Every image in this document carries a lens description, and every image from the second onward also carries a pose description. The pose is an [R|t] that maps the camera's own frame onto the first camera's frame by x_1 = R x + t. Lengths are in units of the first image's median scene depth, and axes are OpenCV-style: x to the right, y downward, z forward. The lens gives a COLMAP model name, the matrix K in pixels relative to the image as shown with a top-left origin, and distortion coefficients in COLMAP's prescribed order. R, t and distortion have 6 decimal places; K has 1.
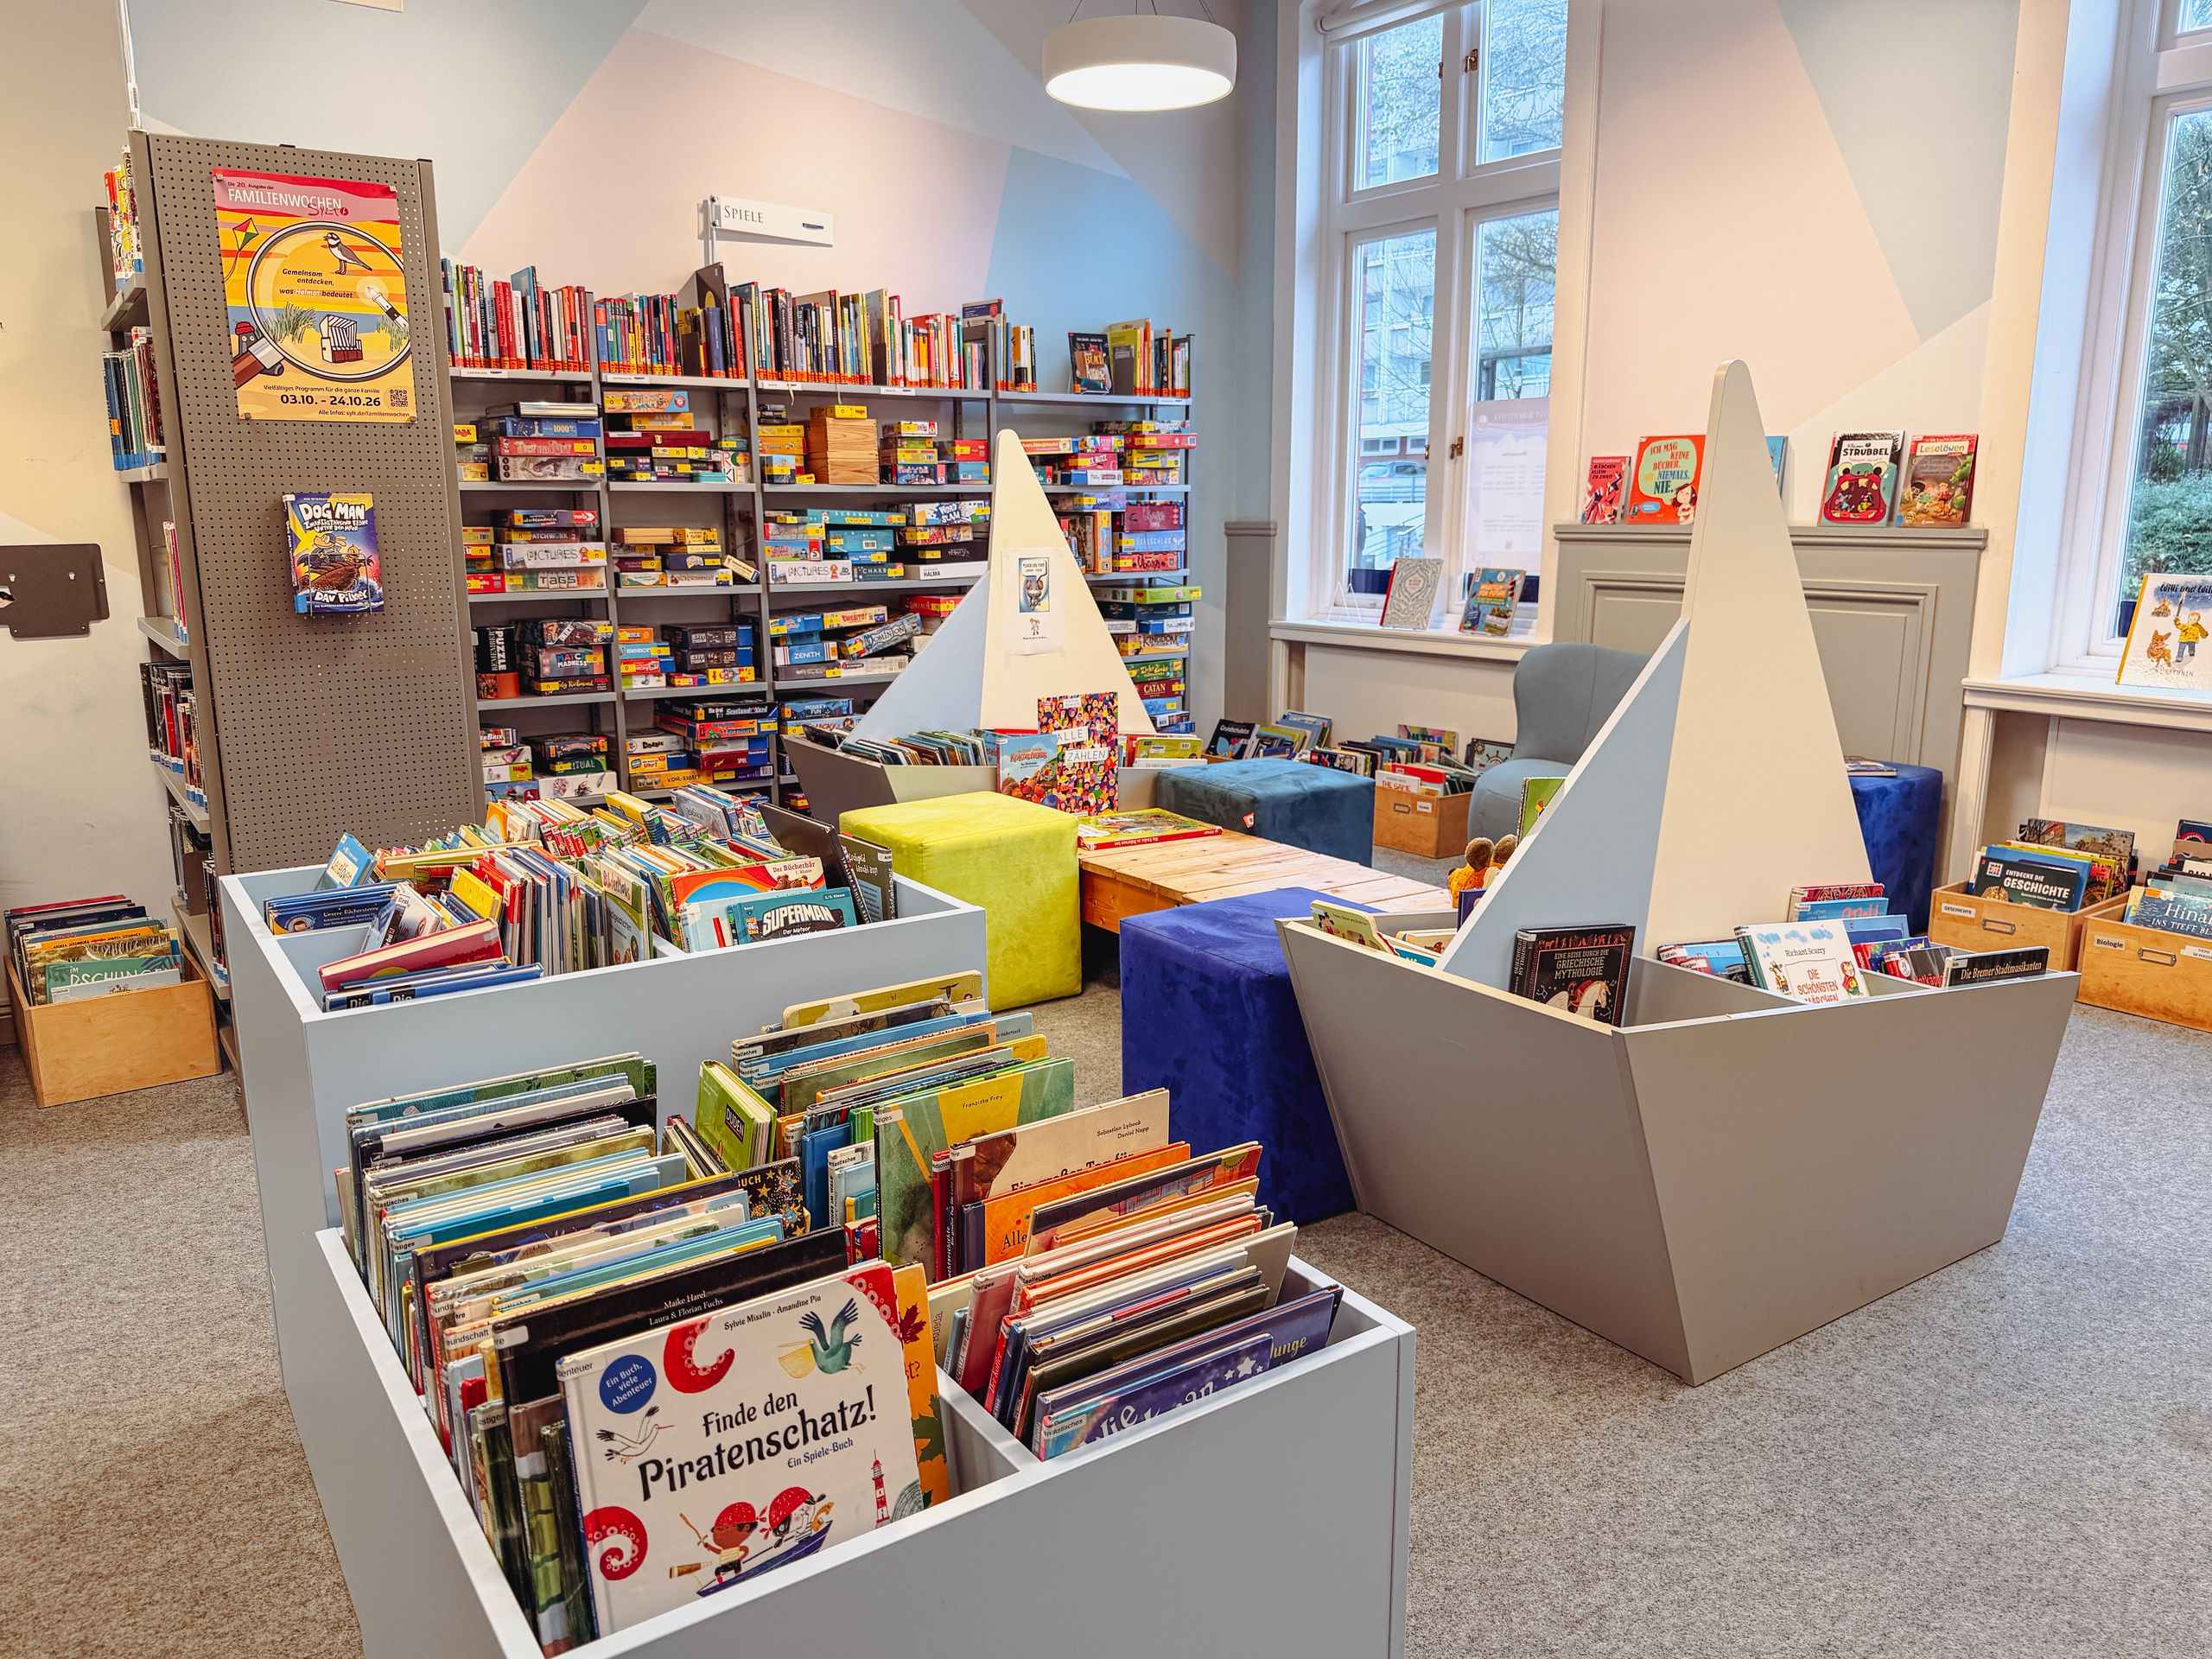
lens RADIAL K [[1592.2, 0, 1106.0], [0, 1592.2, 829.5], [0, 0, 1]] dist [0.249786, -0.451600]
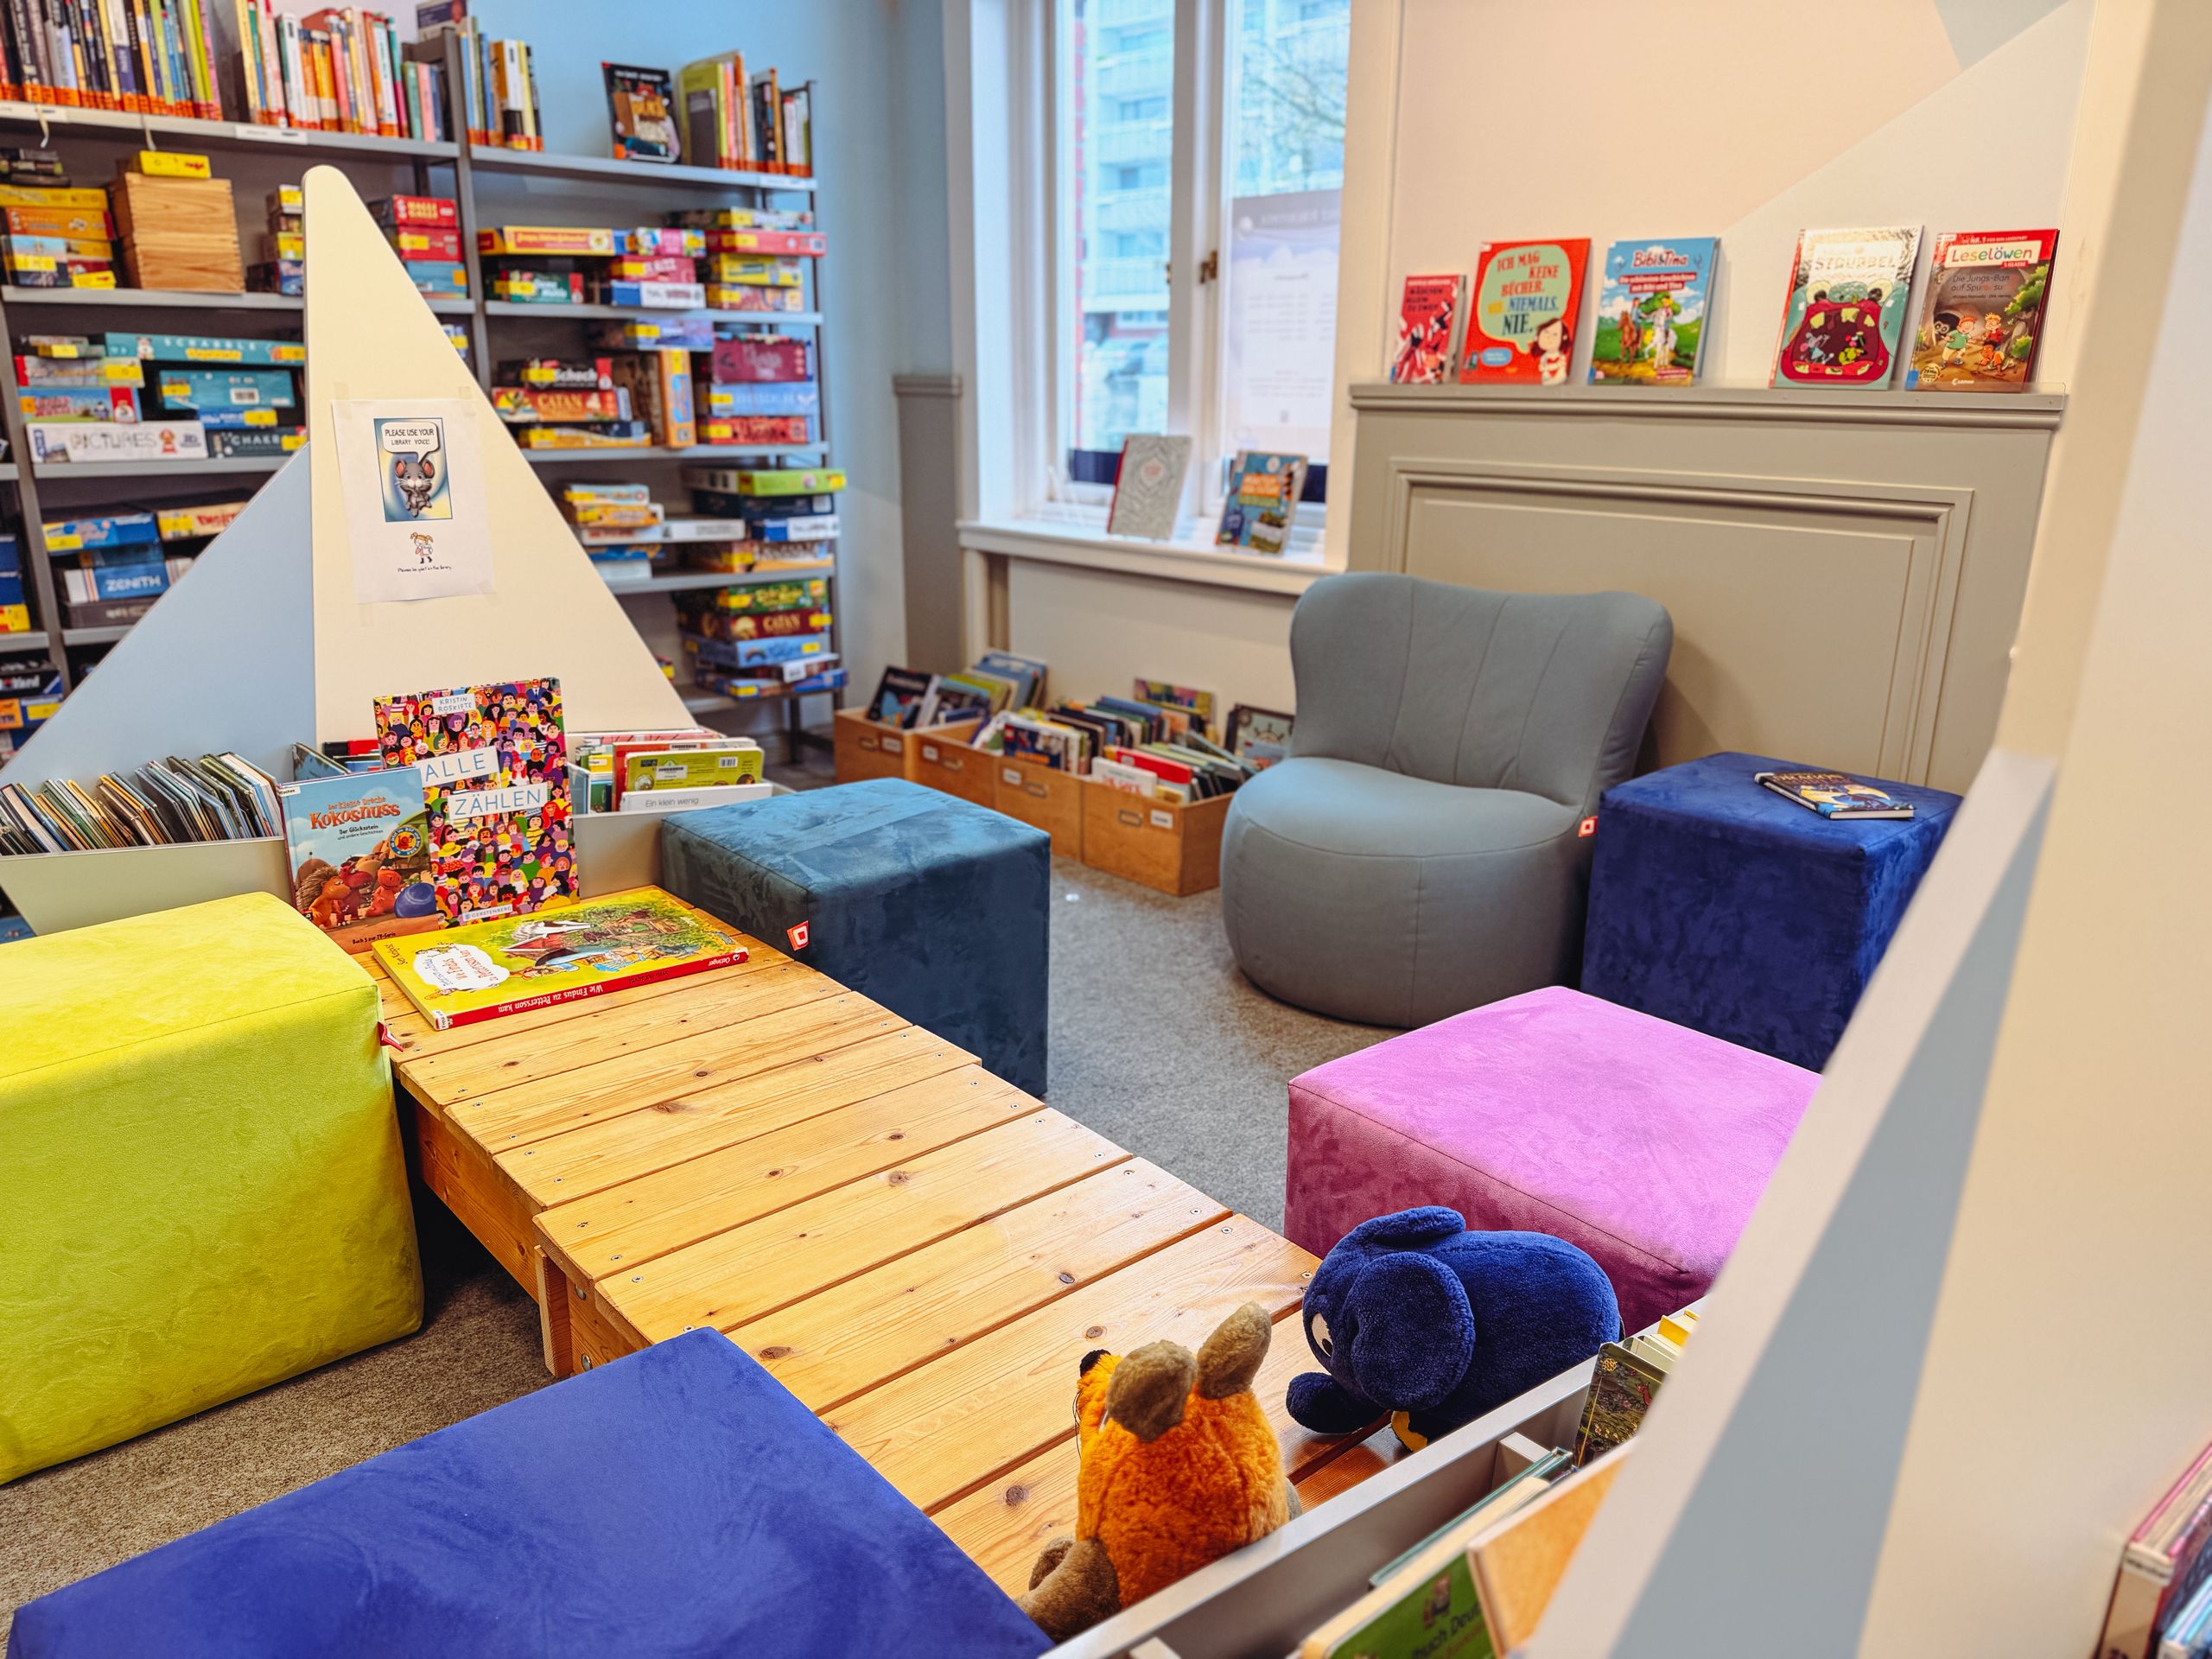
lens RADIAL K [[1537.5, 0, 1106.0], [0, 1537.5, 829.5], [0, 0, 1]] dist [0.098200, -0.118814]
pose [[0.992972, -0.020767, 0.116514, 0.100142], [0.010878, 0.996333, 0.084871, -0.062352], [-0.117850, -0.083007, 0.989556, 0.373402]]
